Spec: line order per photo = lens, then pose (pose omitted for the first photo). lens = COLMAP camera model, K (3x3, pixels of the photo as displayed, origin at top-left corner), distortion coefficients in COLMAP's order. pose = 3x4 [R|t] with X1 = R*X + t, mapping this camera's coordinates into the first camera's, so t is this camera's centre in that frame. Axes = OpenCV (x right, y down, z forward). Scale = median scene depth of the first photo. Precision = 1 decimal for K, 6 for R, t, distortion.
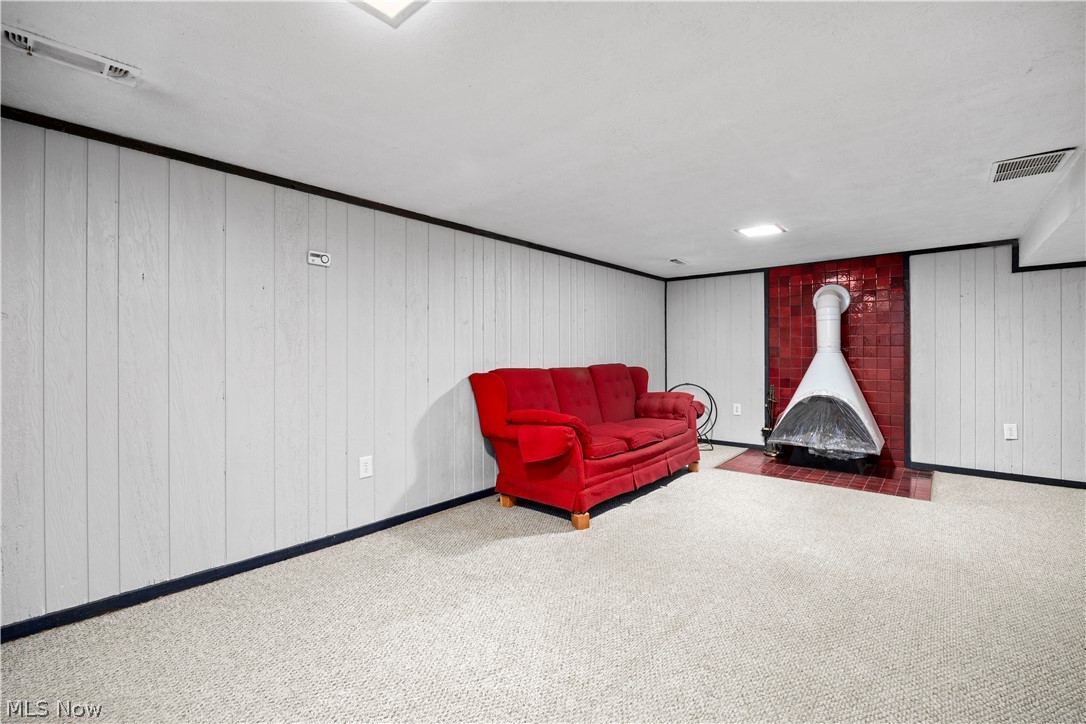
lens RADIAL K [[486.0, 0, 542.4], [0, 486.0, 355.5], [0, 0, 1]] dist [-0.032008, -0.000028]
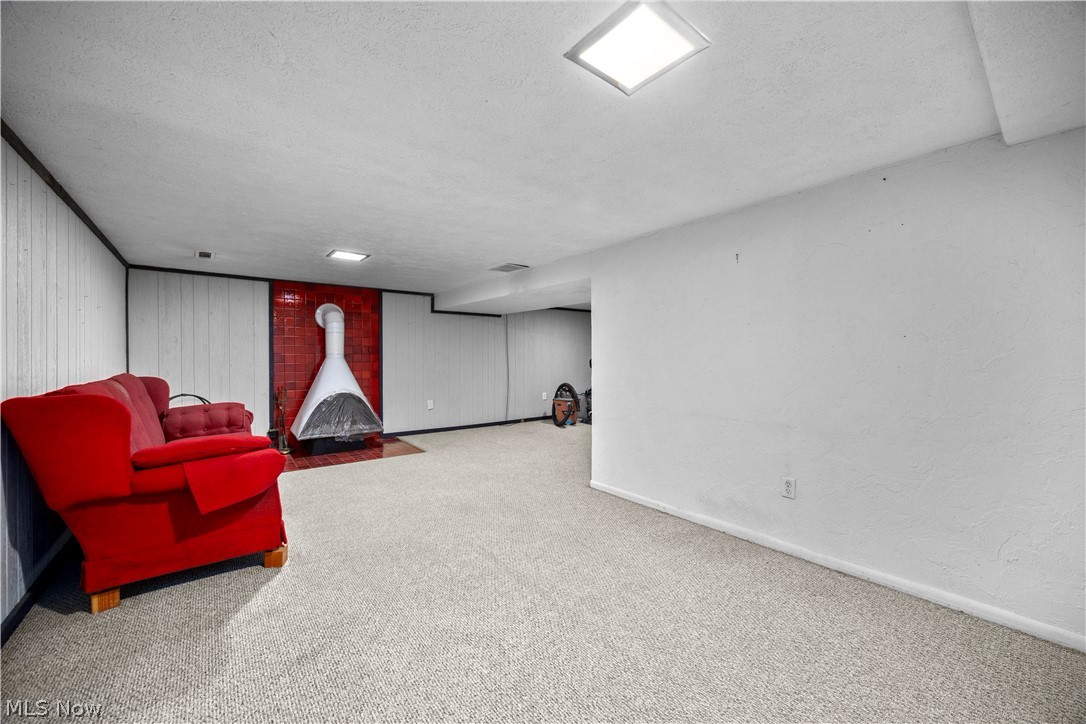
lens RADIAL K [[423.6, 0, 544.4], [0, 423.6, 360.5], [0, 0, 1]] dist [0.001432, 0.000119]
pose [[0.168749, -0.003140, 0.985654, -0.463716], [0.000555, 0.999995, 0.003091, -0.005511], [-0.985659, 0.000025, 0.168750, 0.326410]]
